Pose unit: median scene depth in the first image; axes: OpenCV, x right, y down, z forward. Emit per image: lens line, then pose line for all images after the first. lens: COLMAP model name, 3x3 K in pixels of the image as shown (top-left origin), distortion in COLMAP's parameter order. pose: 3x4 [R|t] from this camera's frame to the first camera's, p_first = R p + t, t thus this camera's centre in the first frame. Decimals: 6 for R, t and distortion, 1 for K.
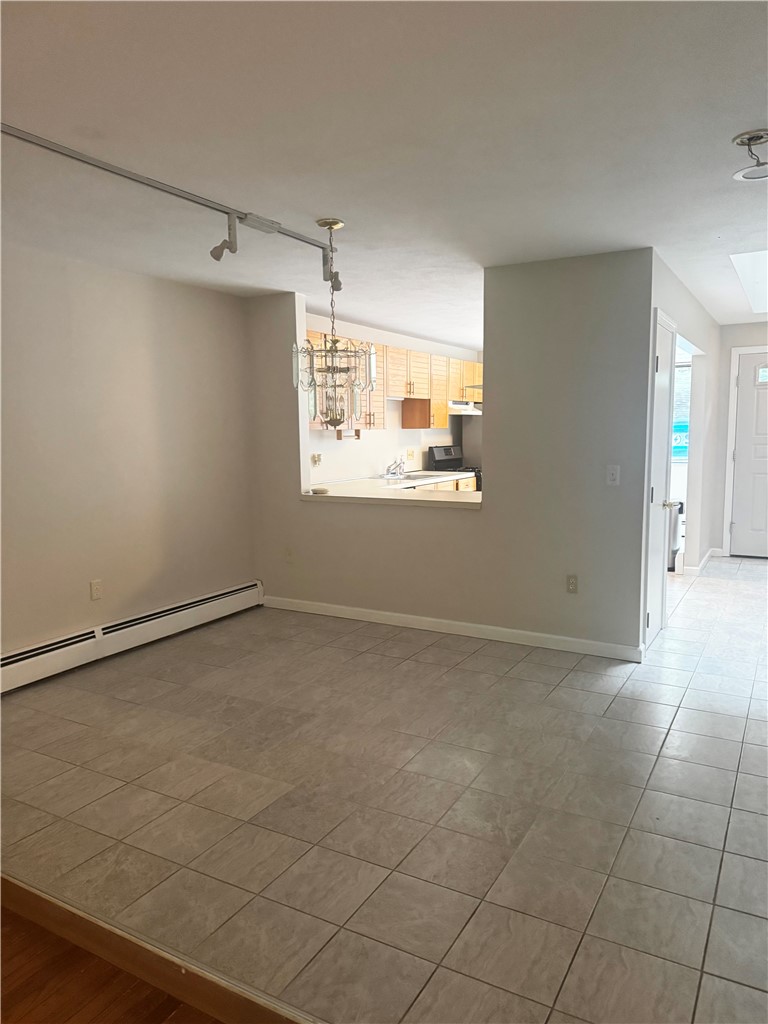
lens RADIAL K [[721.0, 0, 389.4], [0, 721.0, 508.5], [0, 0, 1]] dist [0.087253, -0.120761]
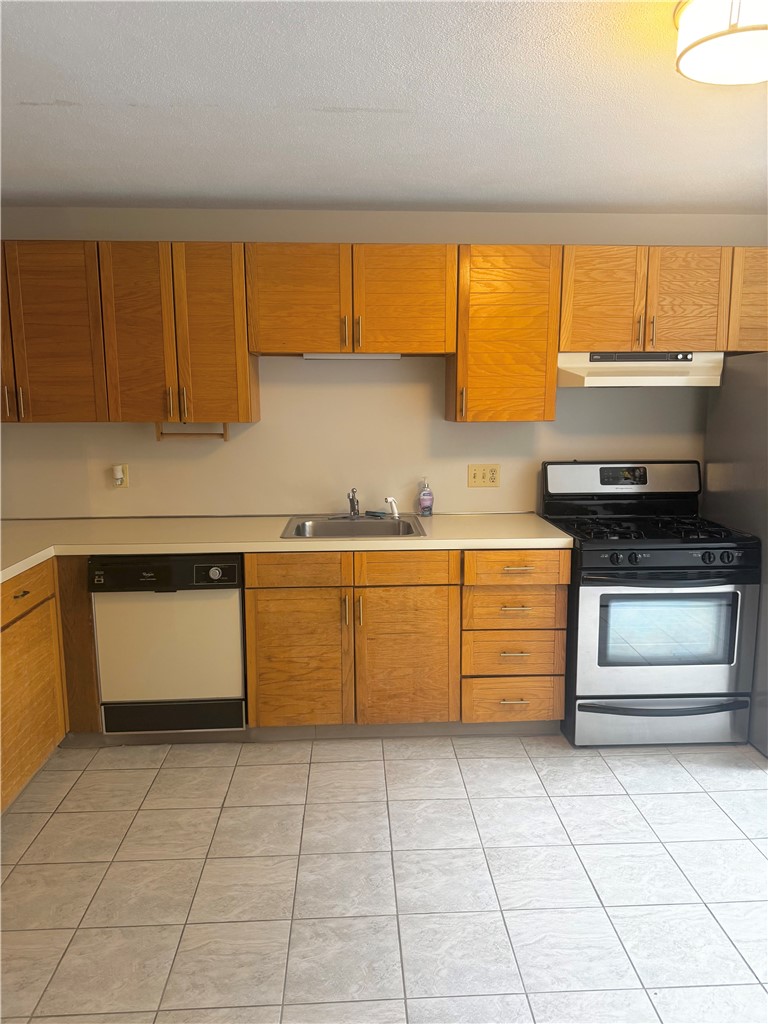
lens RADIAL K [[721.0, 0, 389.4], [0, 721.0, 508.5], [0, 0, 1]] dist [0.087253, -0.120761]
pose [[0.536690, 0.129768, -0.833741, 0.408930], [-0.095599, 0.991092, 0.092721, -0.096902], [0.838346, 0.029942, 0.544315, 0.742168]]
